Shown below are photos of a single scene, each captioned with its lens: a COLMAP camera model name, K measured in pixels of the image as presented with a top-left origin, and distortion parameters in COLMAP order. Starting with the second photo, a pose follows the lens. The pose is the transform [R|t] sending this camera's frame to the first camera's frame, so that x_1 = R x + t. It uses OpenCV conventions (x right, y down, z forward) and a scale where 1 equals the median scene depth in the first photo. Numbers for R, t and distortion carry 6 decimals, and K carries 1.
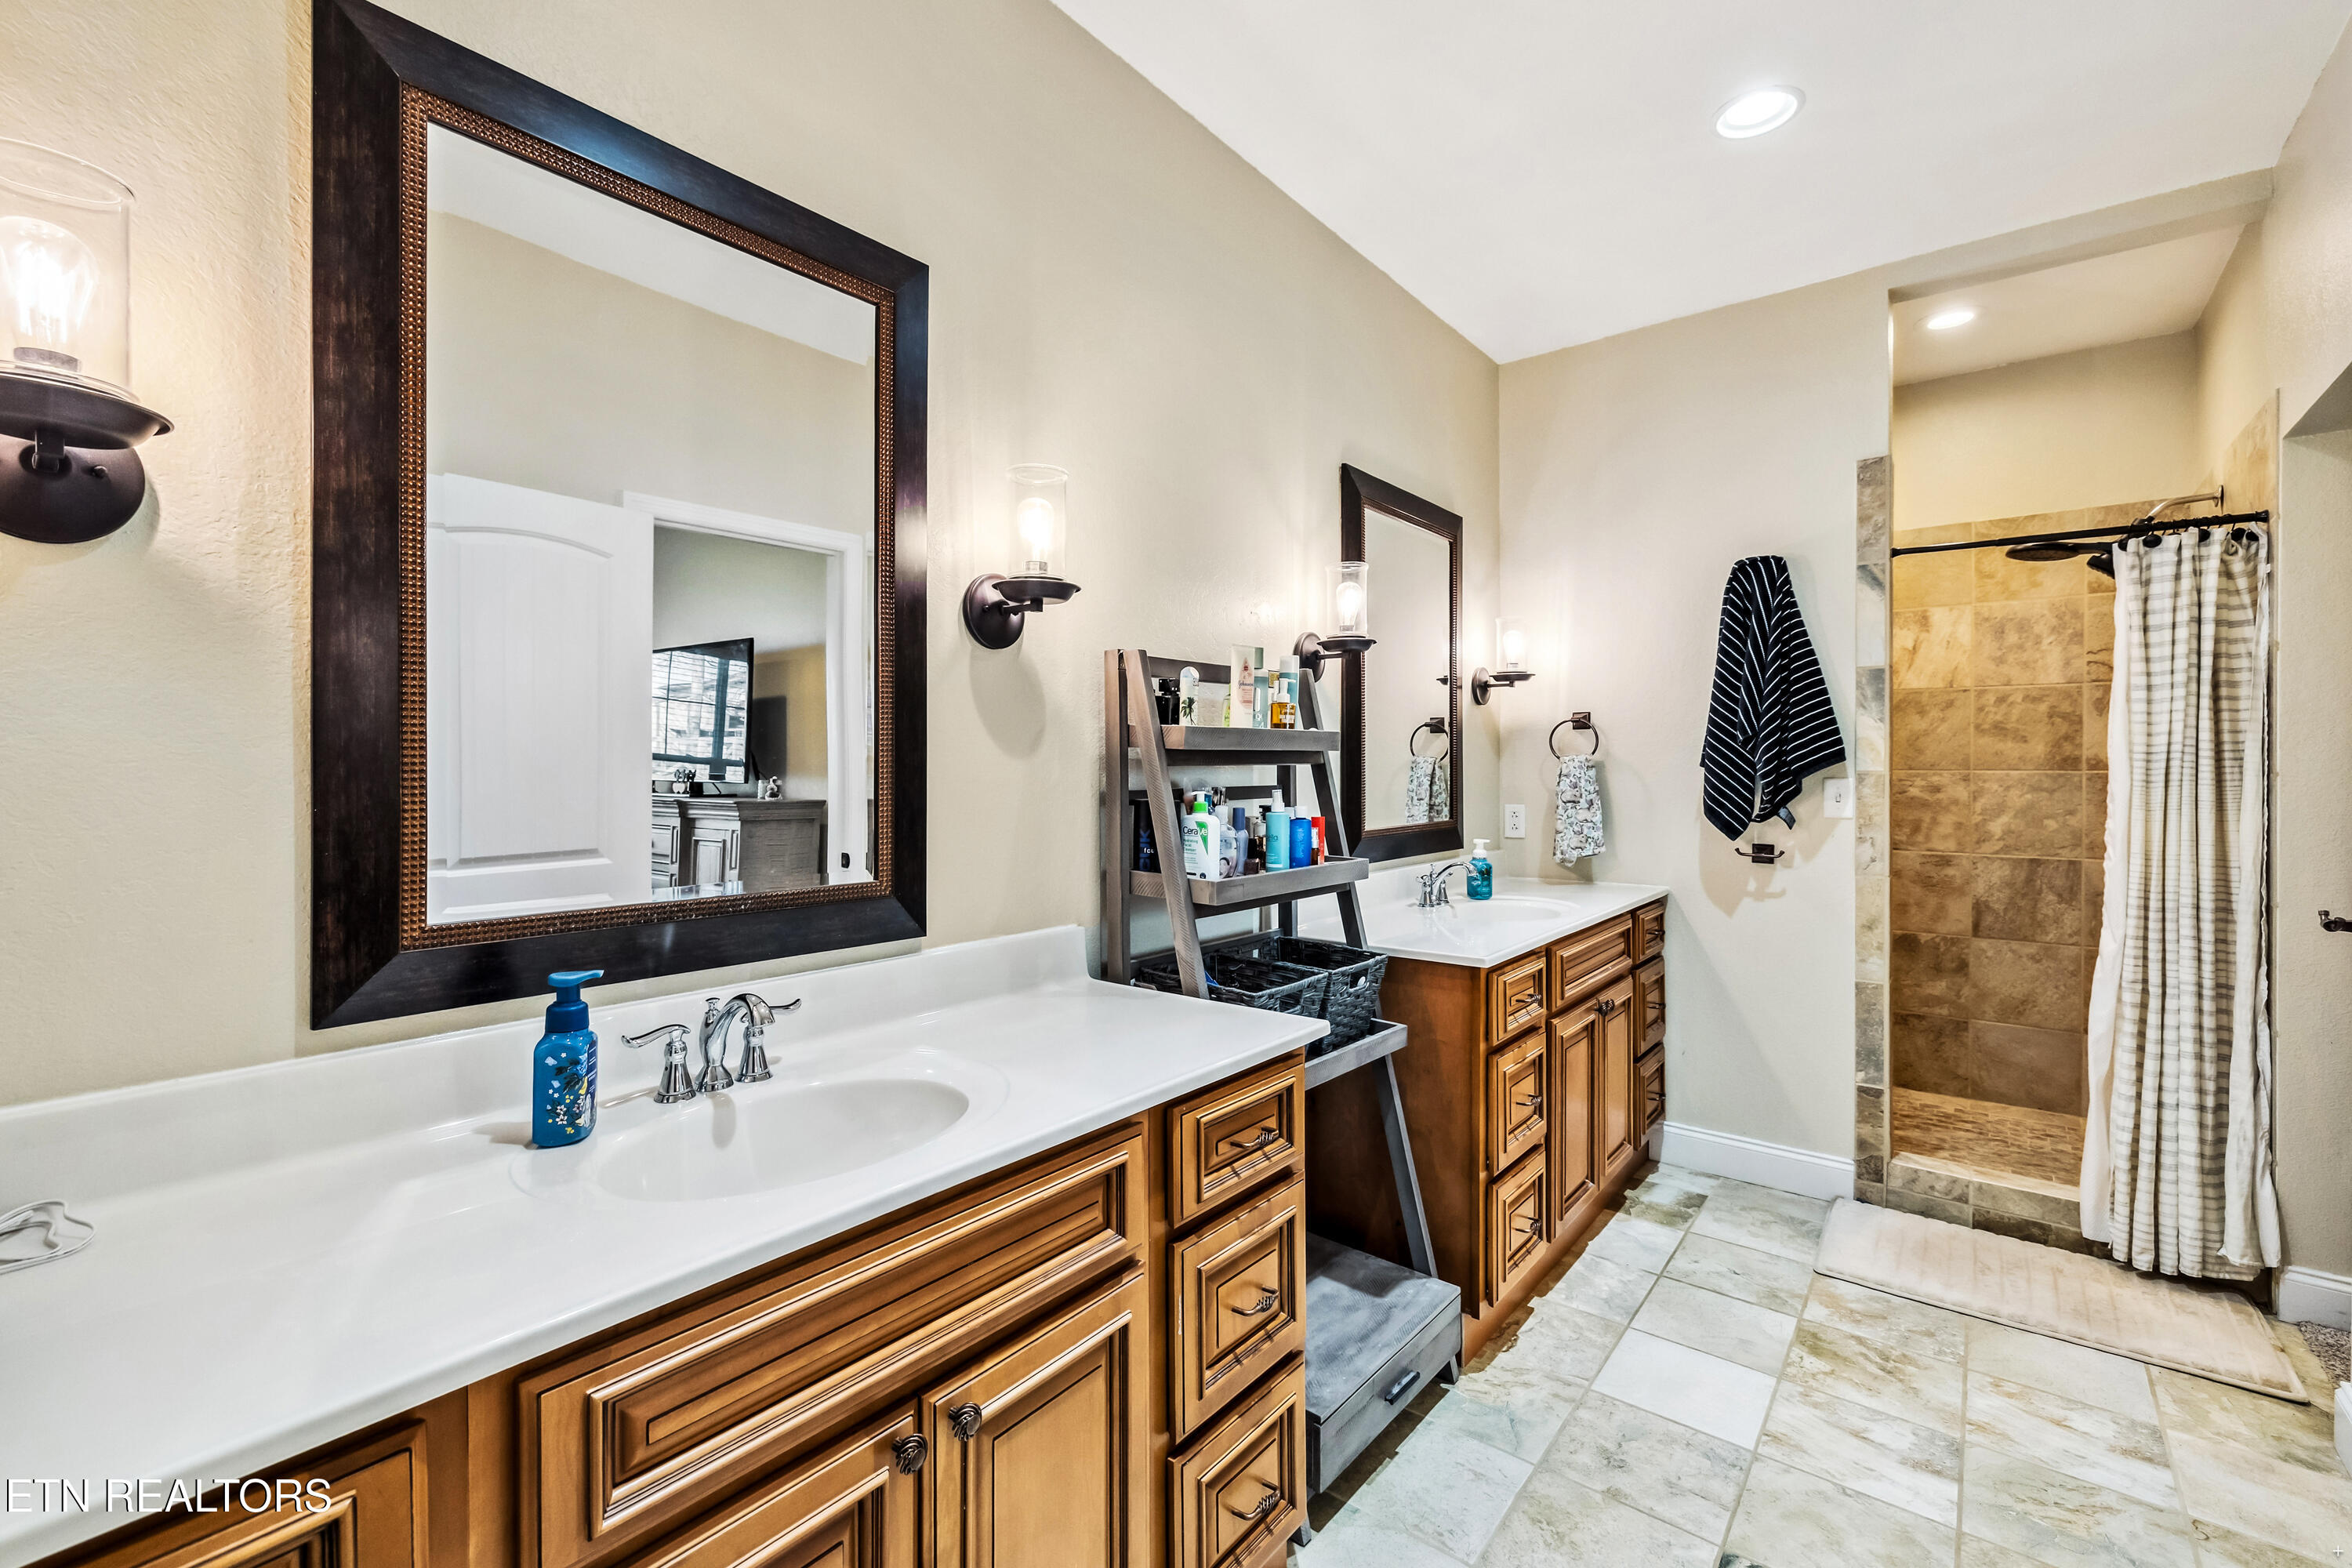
lens RADIAL K [[1004.1, 0, 1176.0], [0, 1004.1, 774.7], [0, 0, 1]] dist [-0.001949, -0.000555]
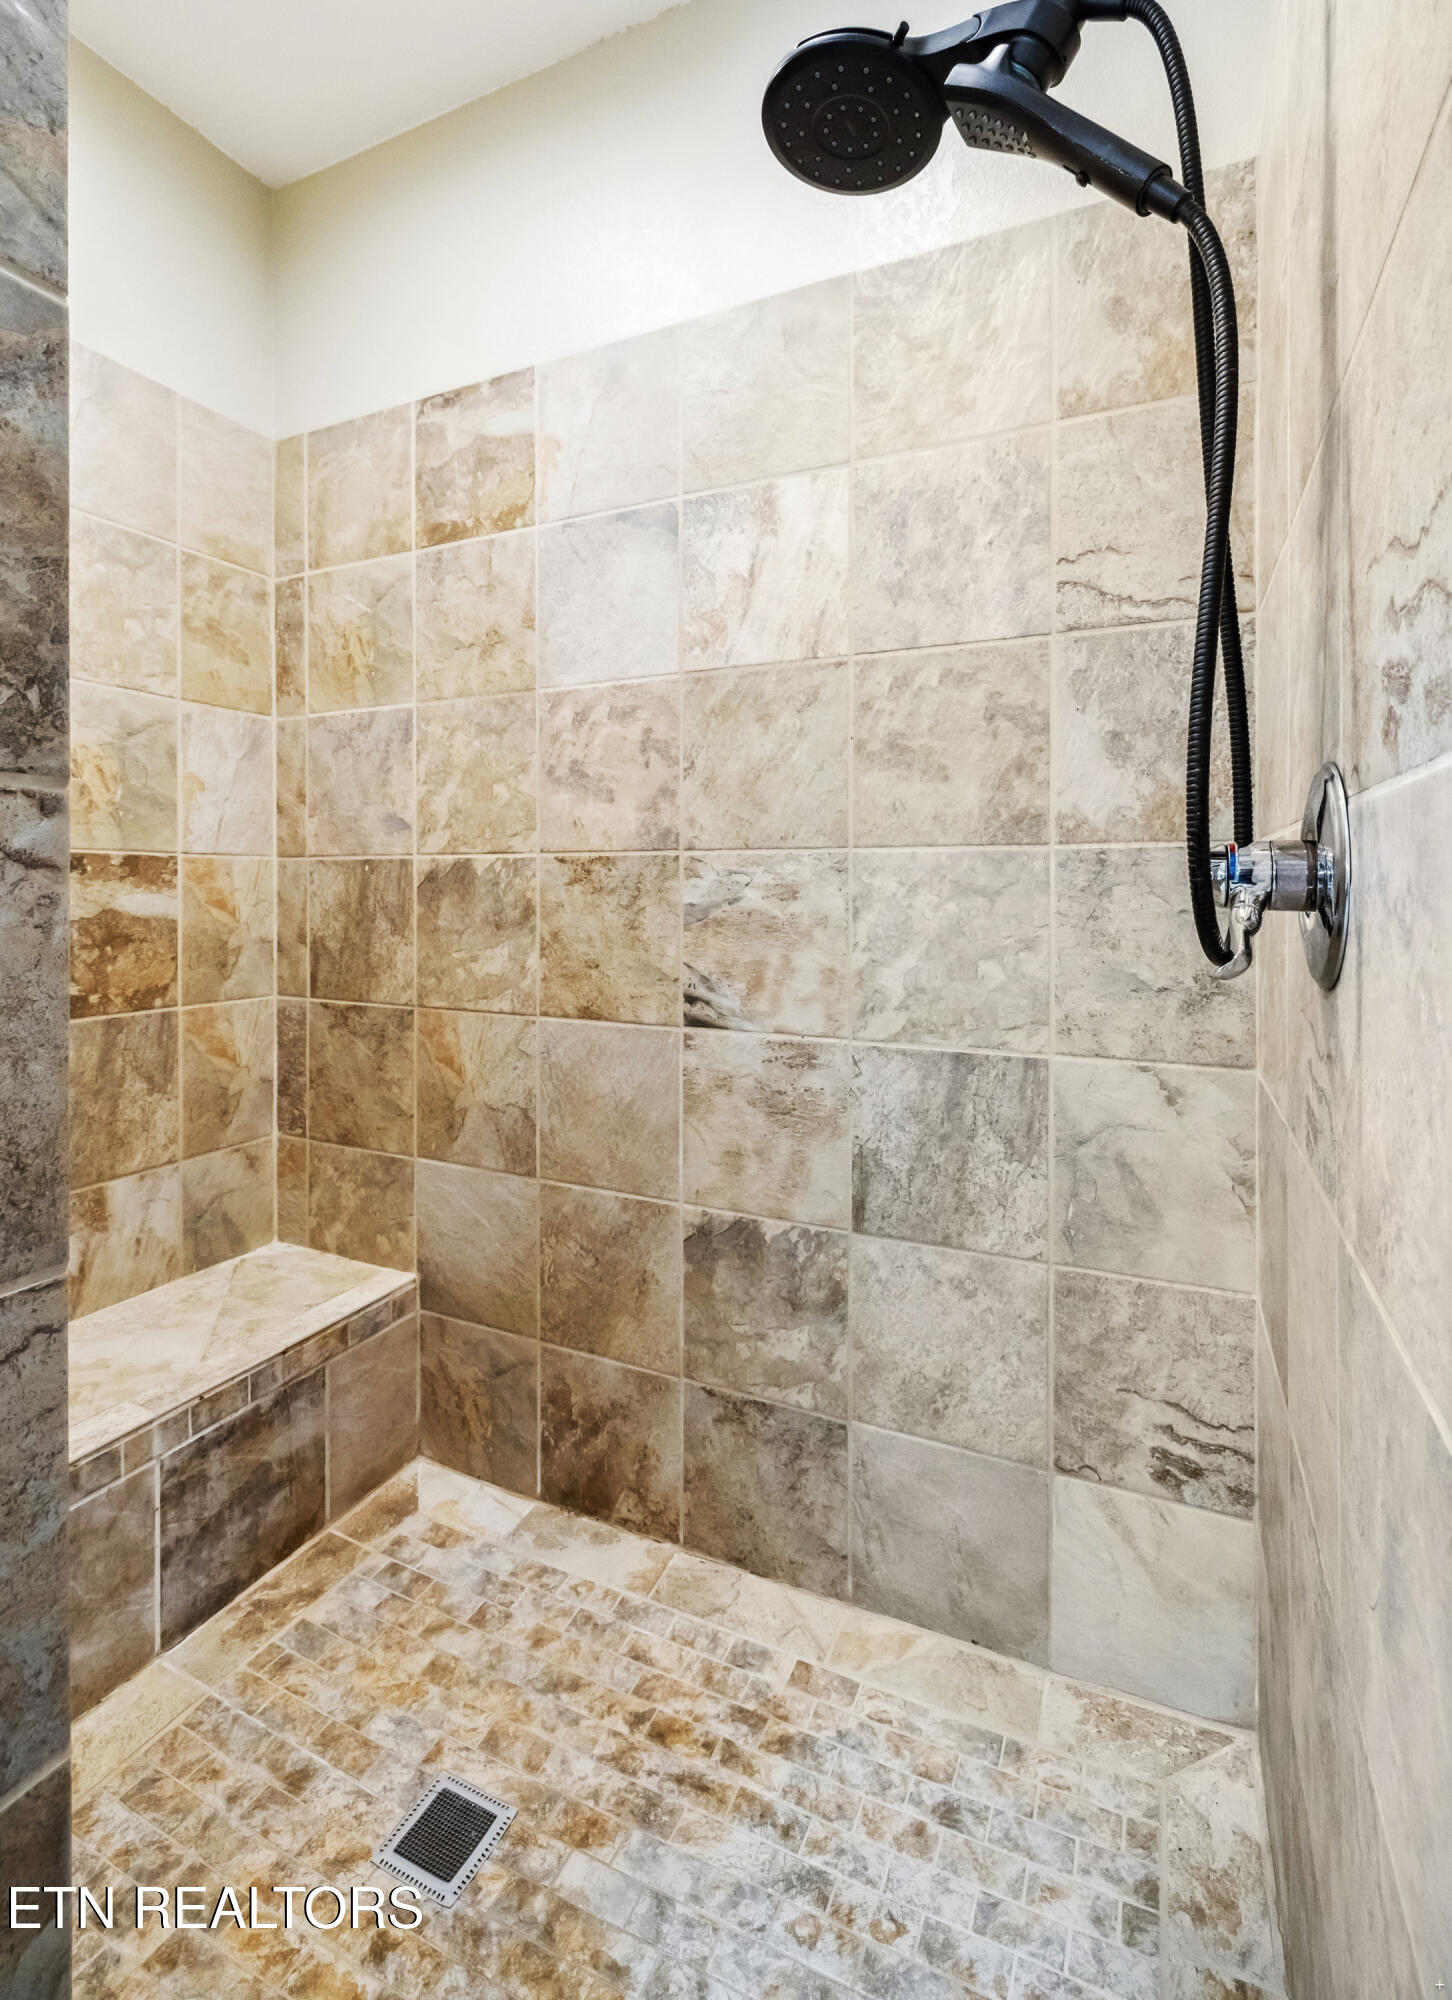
lens RADIAL K [[907.1, 0, 757.7], [0, 907.1, 892.8], [0, 0, 1]] dist [-0.001729, 0.000072]
pose [[0.966663, -0.001289, 0.256048, 0.663032], [0.001560, 0.999998, -0.000857, 0.015463], [-0.256047, 0.001228, 0.966664, 0.639349]]
